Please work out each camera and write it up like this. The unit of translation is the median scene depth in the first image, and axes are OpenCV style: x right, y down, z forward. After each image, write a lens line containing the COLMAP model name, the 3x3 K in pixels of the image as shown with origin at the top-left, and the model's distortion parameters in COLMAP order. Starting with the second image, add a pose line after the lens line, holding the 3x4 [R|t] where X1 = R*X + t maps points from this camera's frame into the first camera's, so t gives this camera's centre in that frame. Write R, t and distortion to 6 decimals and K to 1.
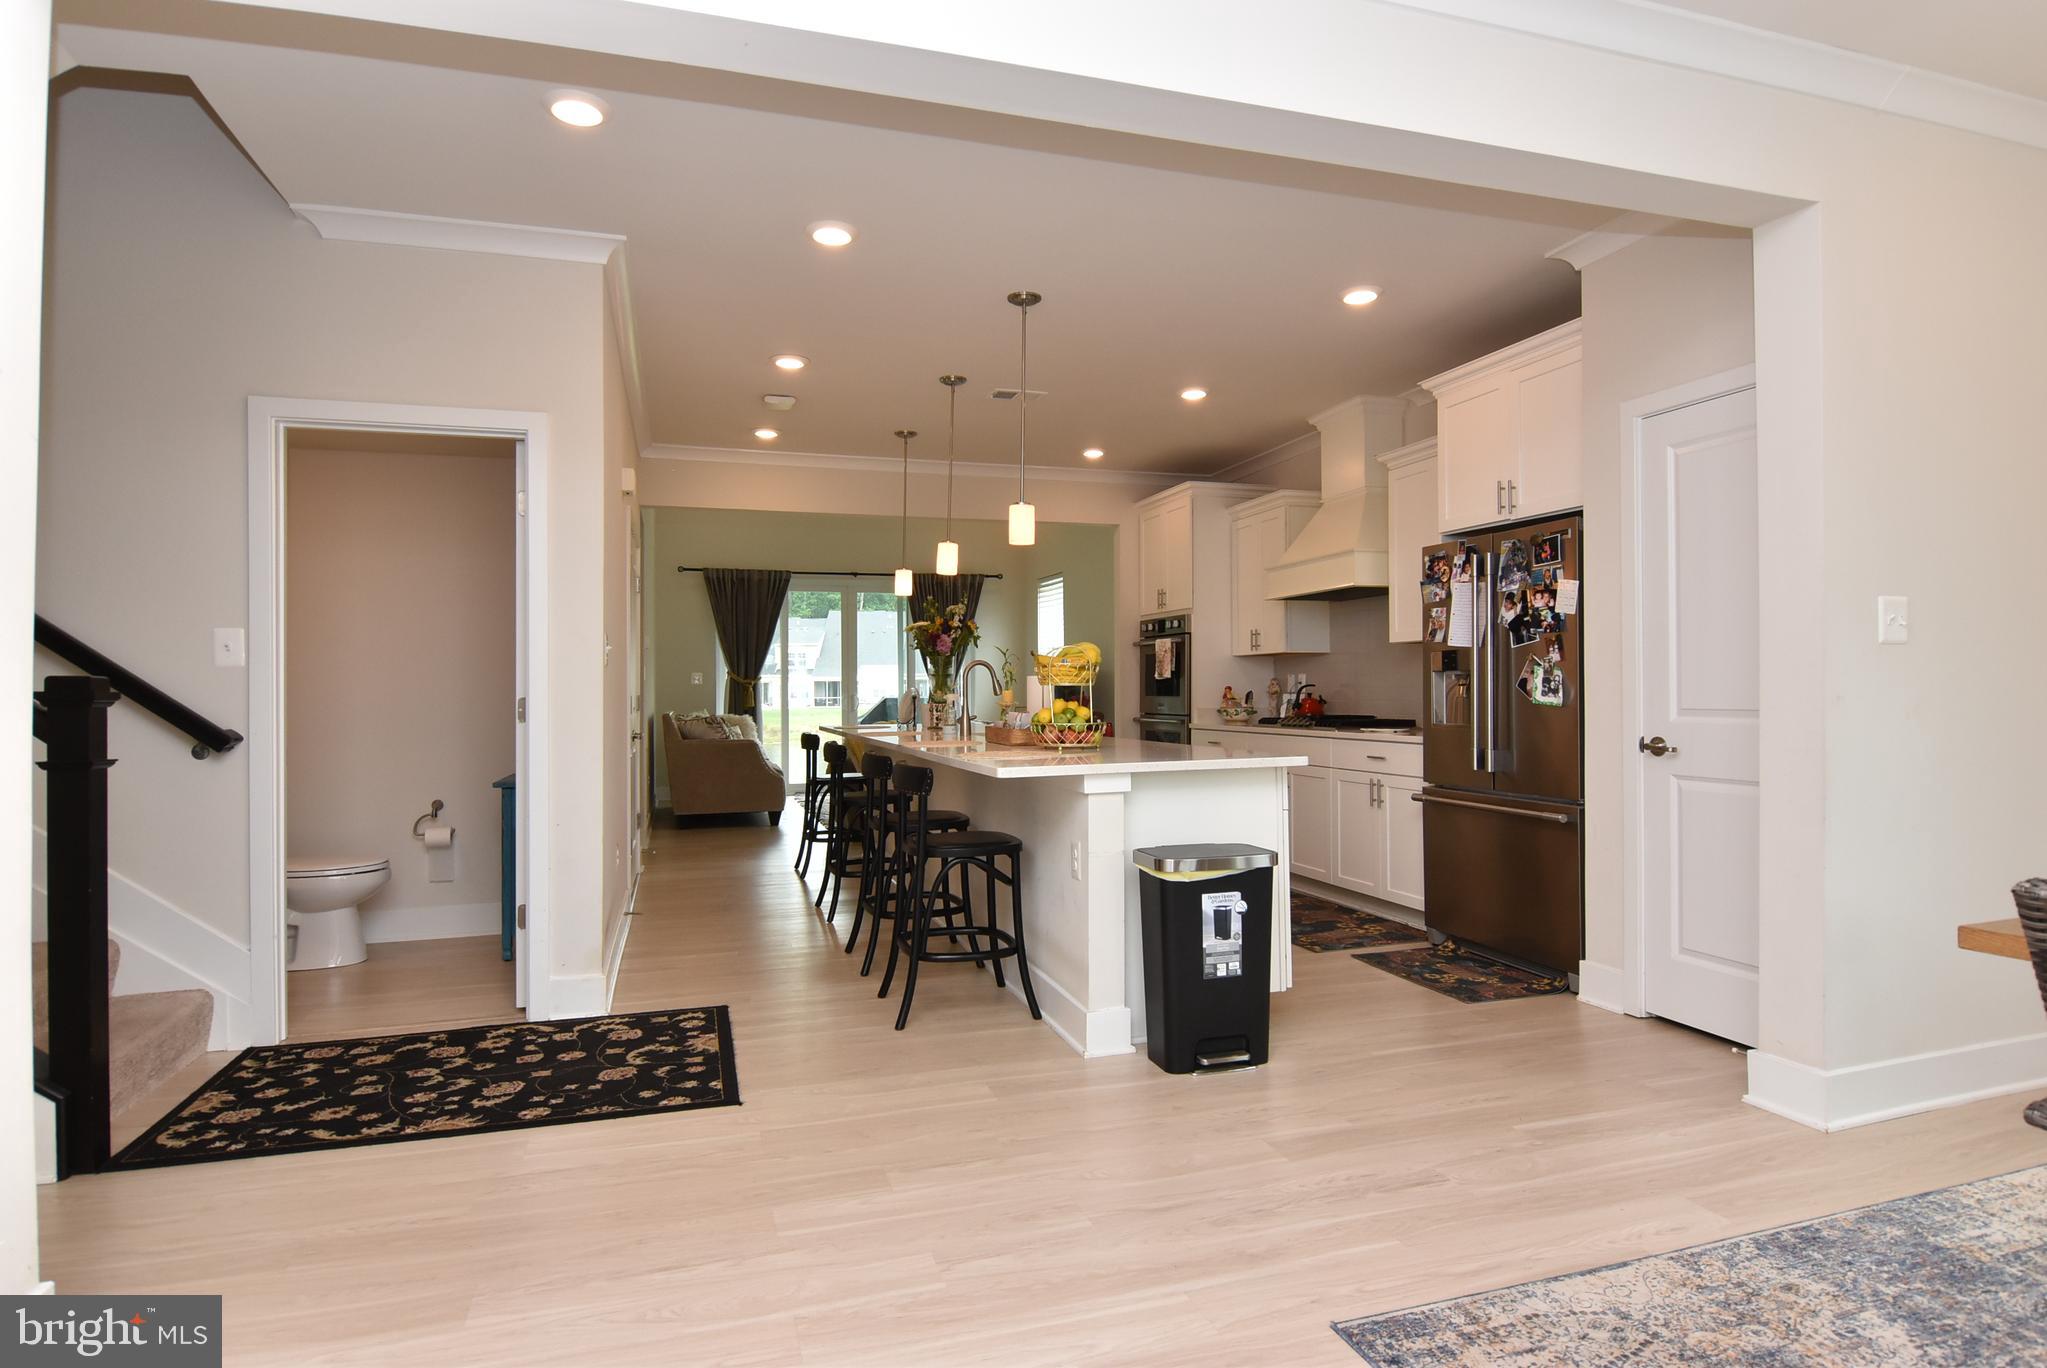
lens RADIAL K [[1092.8, 0, 1025.7], [0, 1092.8, 682.0], [0, 0, 1]] dist [-0.008524, -0.002710]
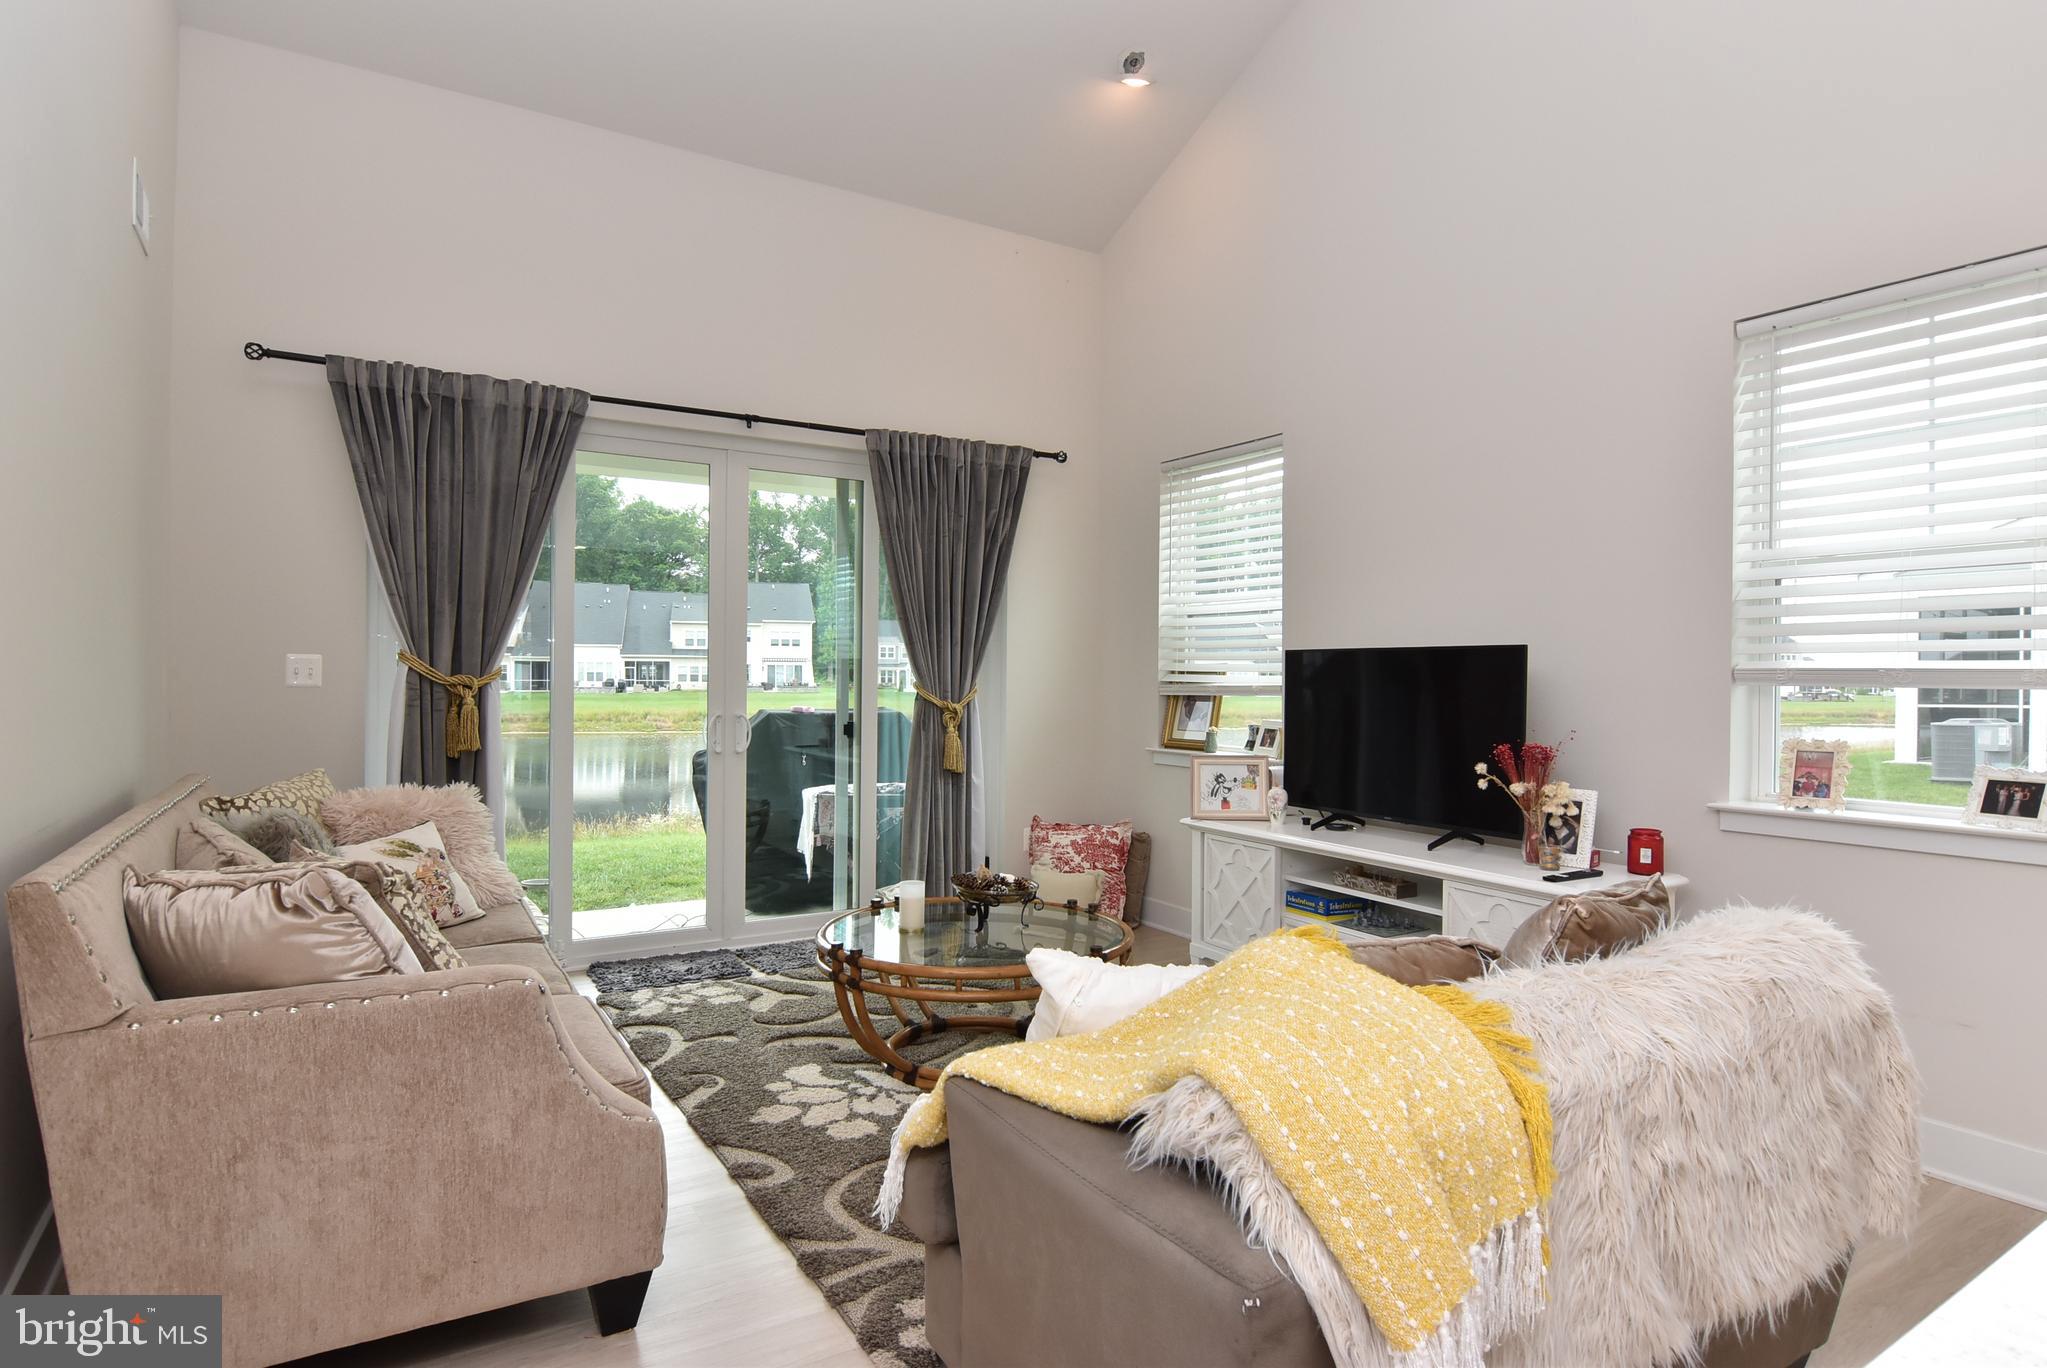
lens RADIAL K [[1092.8, 0, 1025.7], [0, 1092.8, 682.0], [0, 0, 1]] dist [-0.008524, -0.002710]
pose [[0.969334, 0.011609, 0.245473, -0.160301], [-0.012415, 0.999921, 0.001738, -0.002897], [-0.245434, -0.004732, 0.969402, 0.596867]]
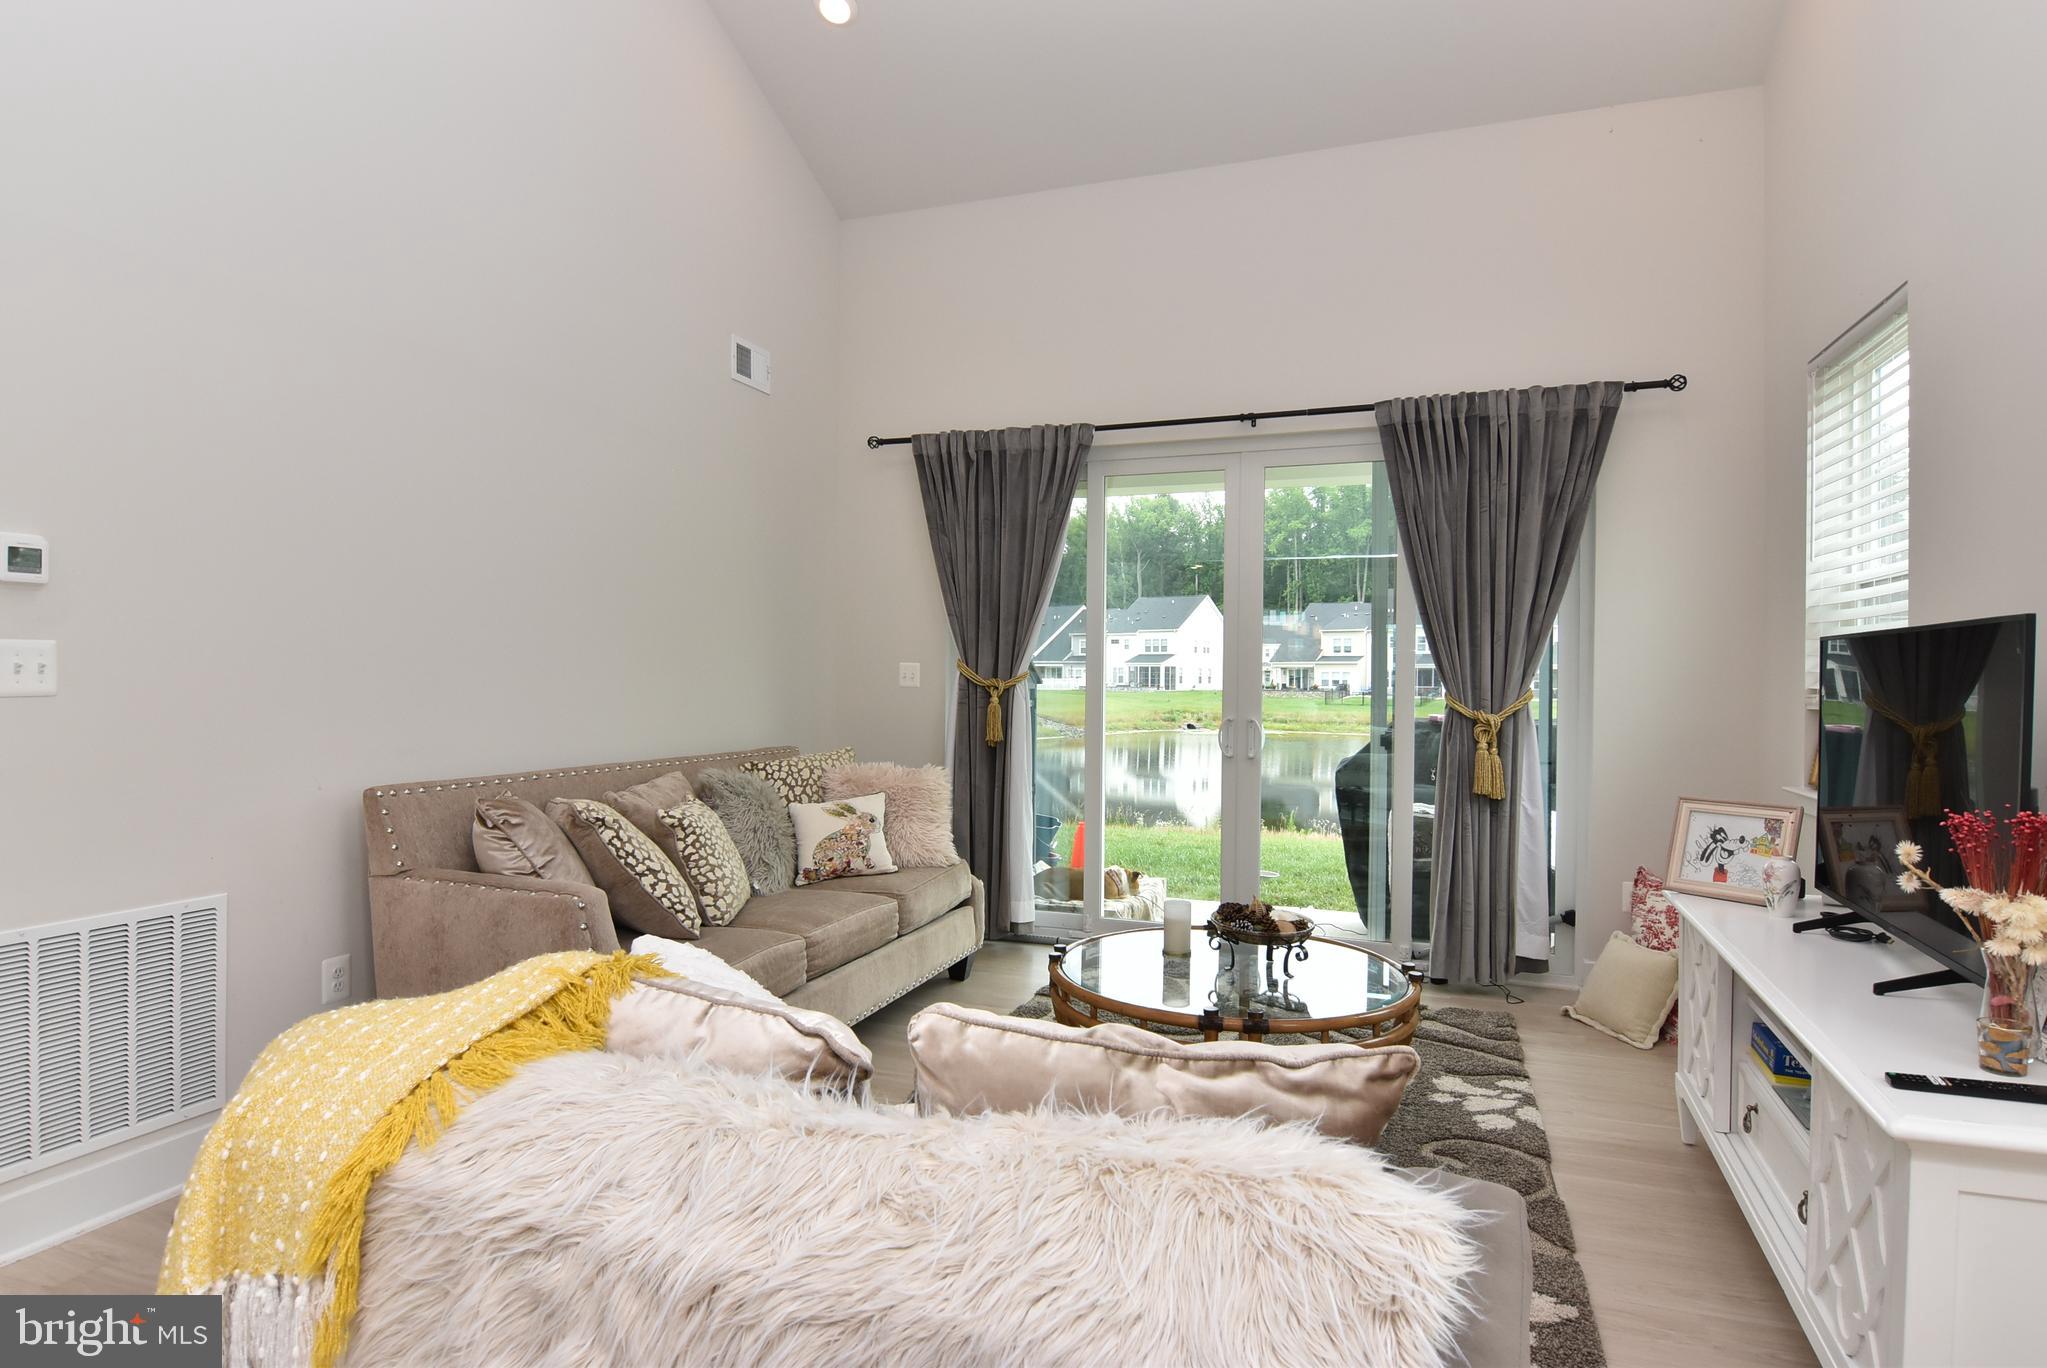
lens RADIAL K [[1092.8, 0, 1025.7], [0, 1092.8, 682.0], [0, 0, 1]] dist [-0.008524, -0.002710]
pose [[0.791651, 0.015519, -0.610777, 0.025506], [-0.014154, 0.999875, 0.007060, -0.004141], [0.610810, 0.003056, 0.791772, 0.653635]]
